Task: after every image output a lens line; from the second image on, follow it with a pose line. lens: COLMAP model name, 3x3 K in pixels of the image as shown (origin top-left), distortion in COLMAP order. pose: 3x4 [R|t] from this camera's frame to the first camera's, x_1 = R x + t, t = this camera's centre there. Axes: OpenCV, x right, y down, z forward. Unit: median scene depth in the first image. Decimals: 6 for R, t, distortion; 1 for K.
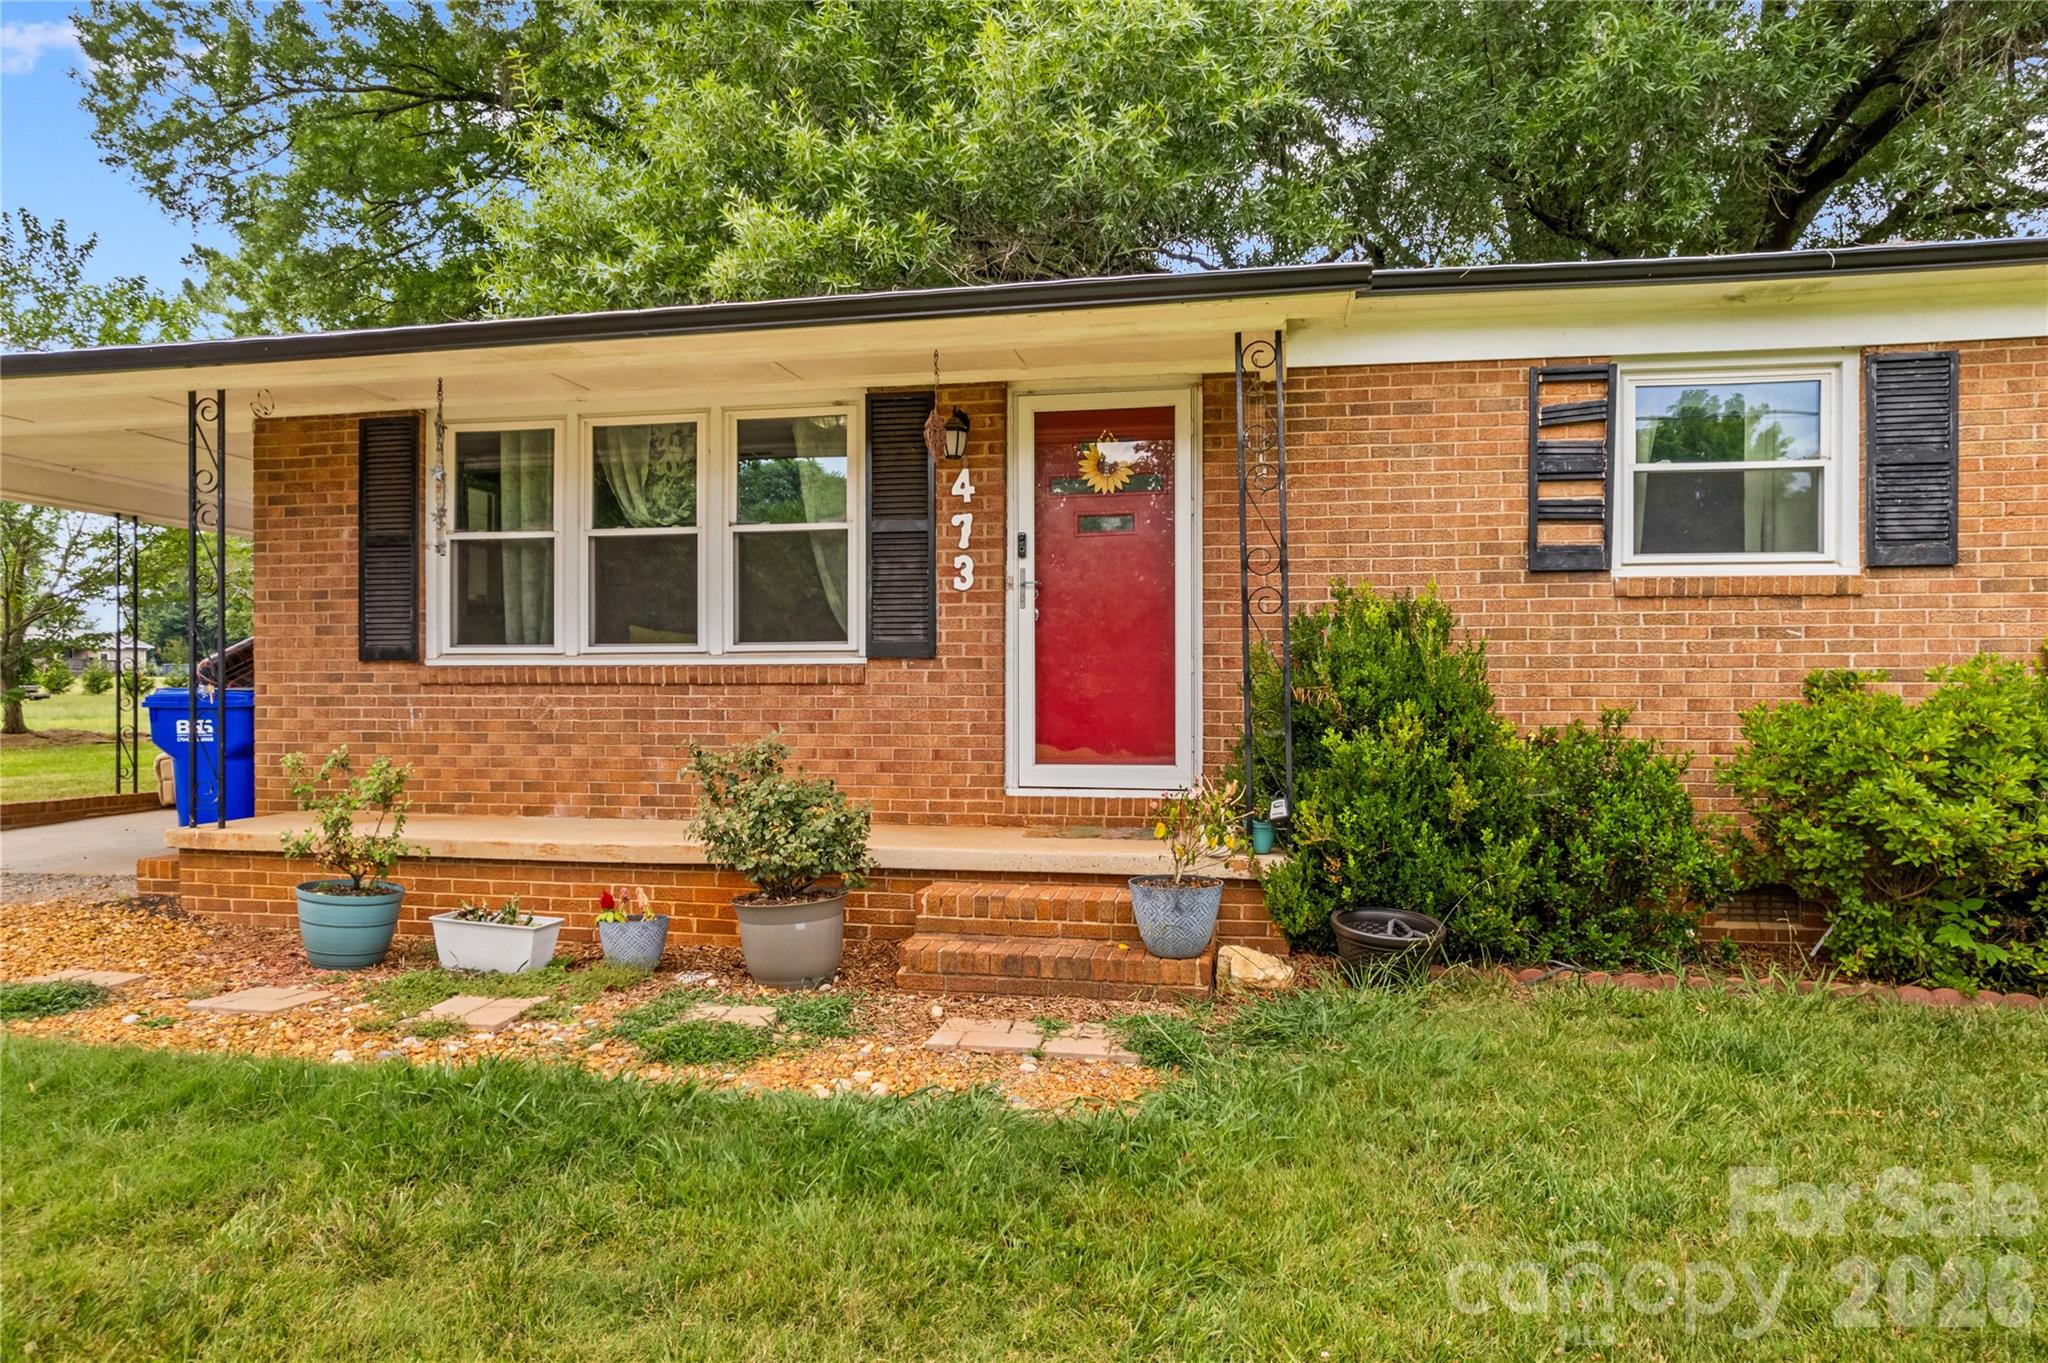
lens RADIAL K [[1330.7, 0, 1012.5], [0, 1330.7, 698.0], [0, 0, 1]] dist [-0.053296, 0.046897]
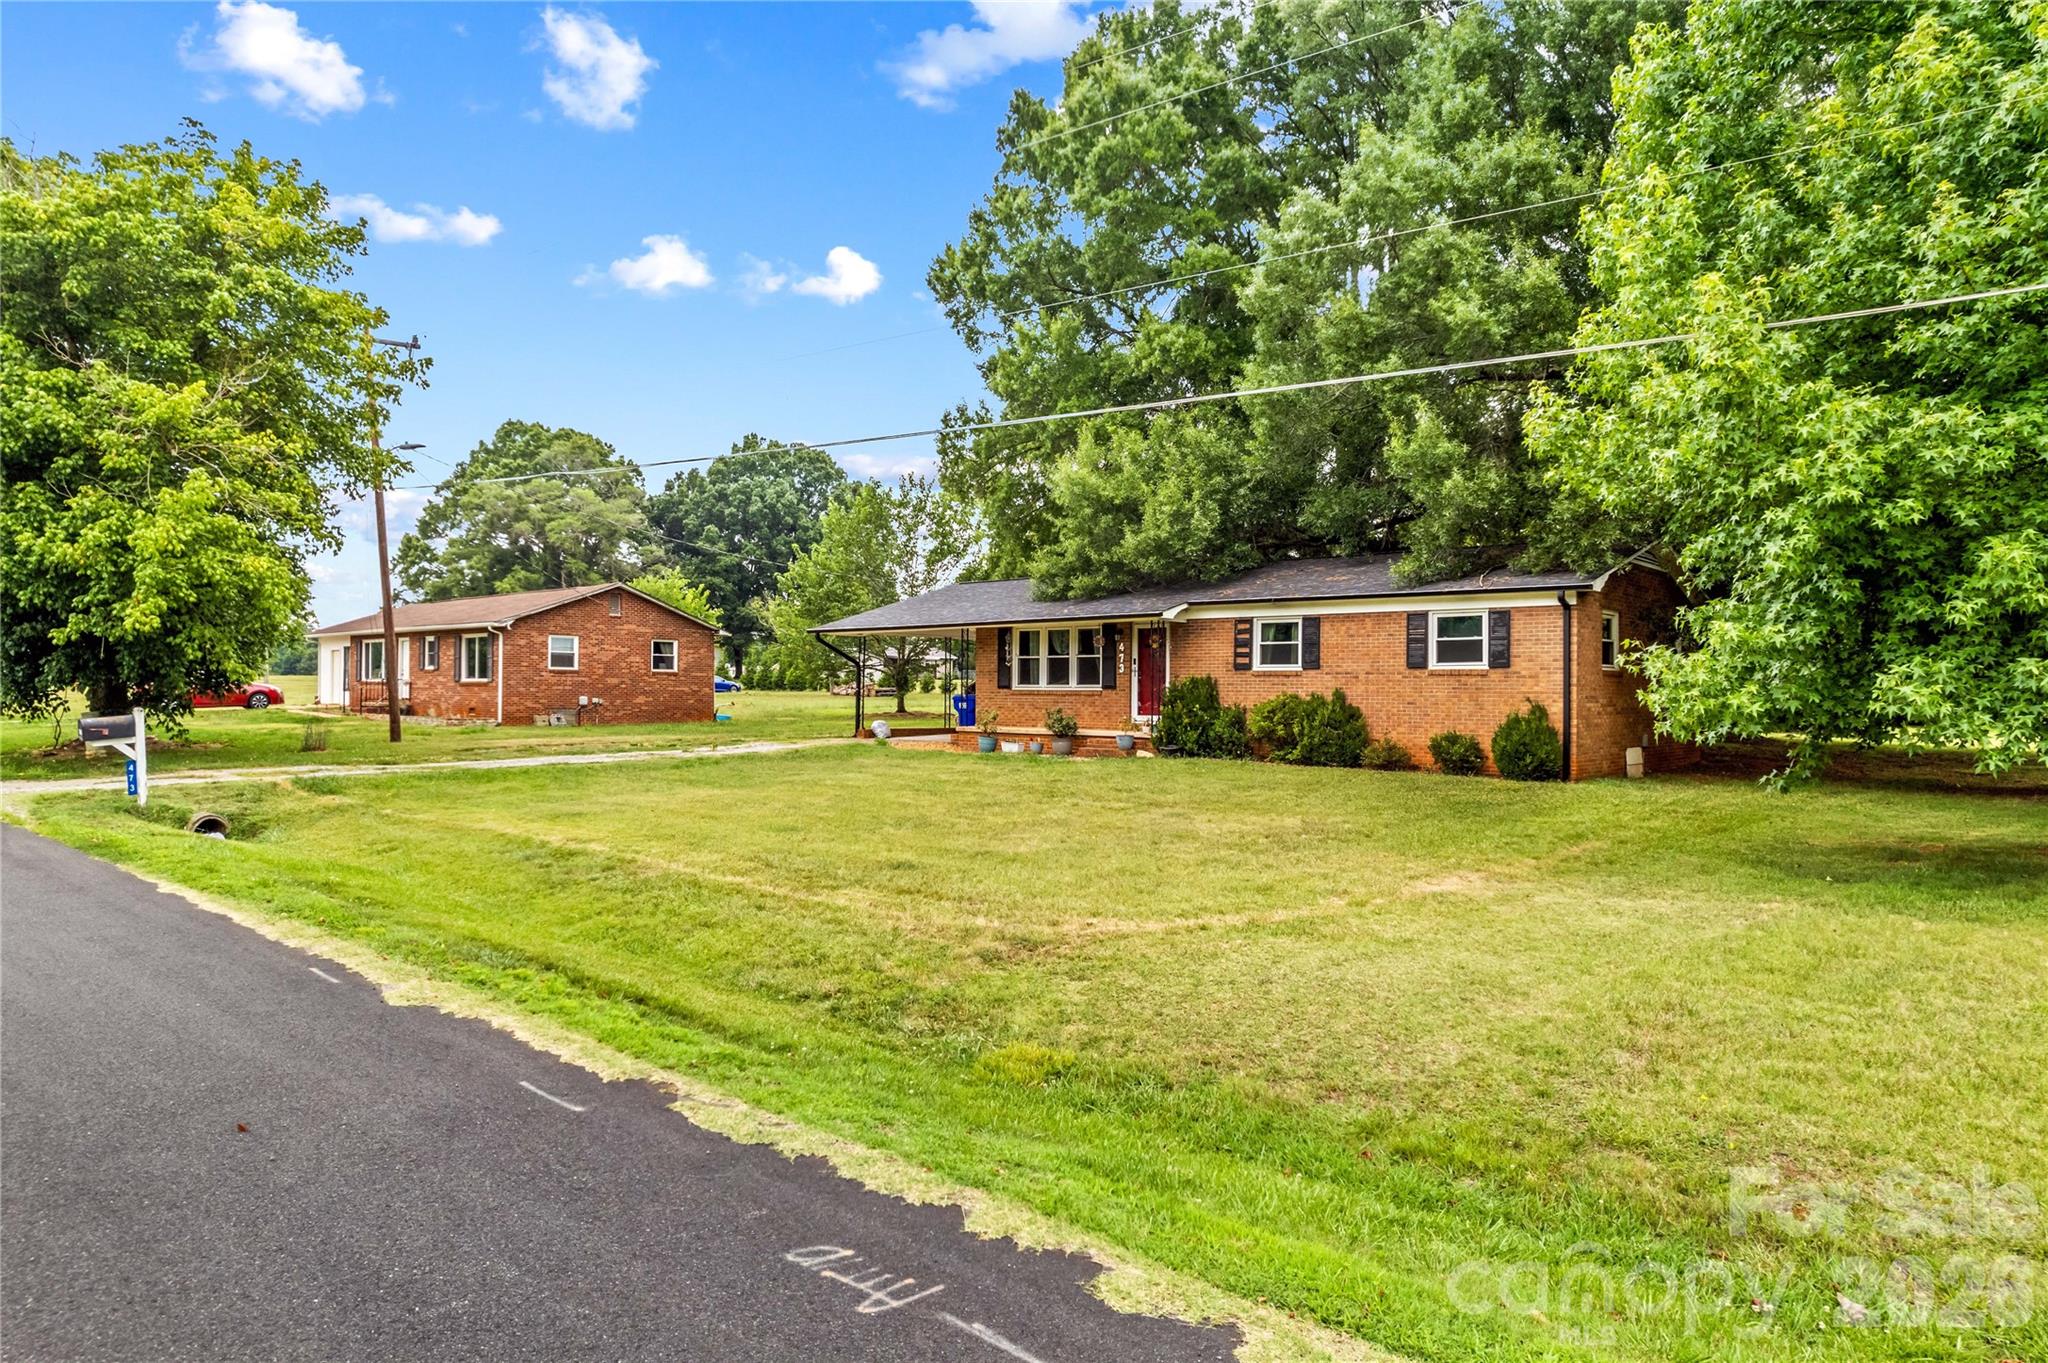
lens RADIAL K [[1330.7, 0, 1012.5], [0, 1330.7, 698.0], [0, 0, 1]] dist [-0.053296, 0.046897]
pose [[0.857559, 0.007355, -0.514333, 1.785665], [-0.007762, 0.999969, 0.001357, -0.005151], [0.514327, 0.002828, 0.857590, -2.693119]]
